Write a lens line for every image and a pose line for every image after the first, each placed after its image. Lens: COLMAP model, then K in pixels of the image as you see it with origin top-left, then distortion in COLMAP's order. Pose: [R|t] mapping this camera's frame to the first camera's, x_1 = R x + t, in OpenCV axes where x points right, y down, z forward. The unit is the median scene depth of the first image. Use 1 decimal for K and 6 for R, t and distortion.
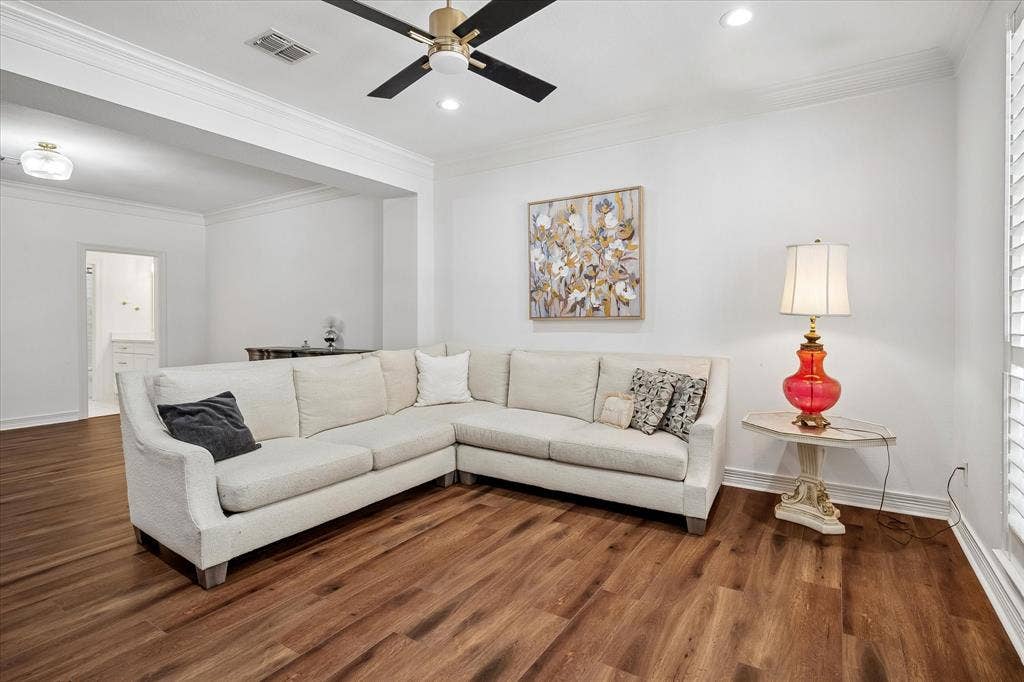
lens RADIAL K [[504.0, 0, 515.7], [0, 504.0, 325.8], [0, 0, 1]] dist [0.000049, 0.000110]
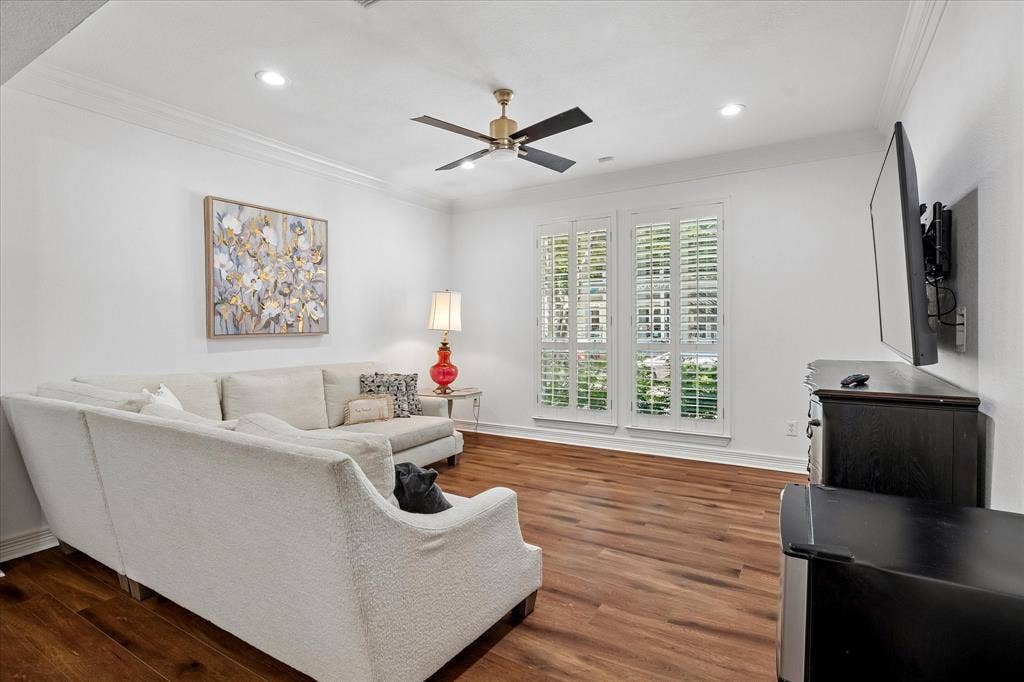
lens RADIAL K [[504.0, 0, 515.7], [0, 504.0, 325.8], [0, 0, 1]] dist [0.000049, 0.000110]
pose [[-0.026750, 0.004014, 0.999634, -0.866505], [0.021256, 0.999768, -0.003446, -0.019429], [-0.999416, 0.021156, -0.026830, 0.564798]]
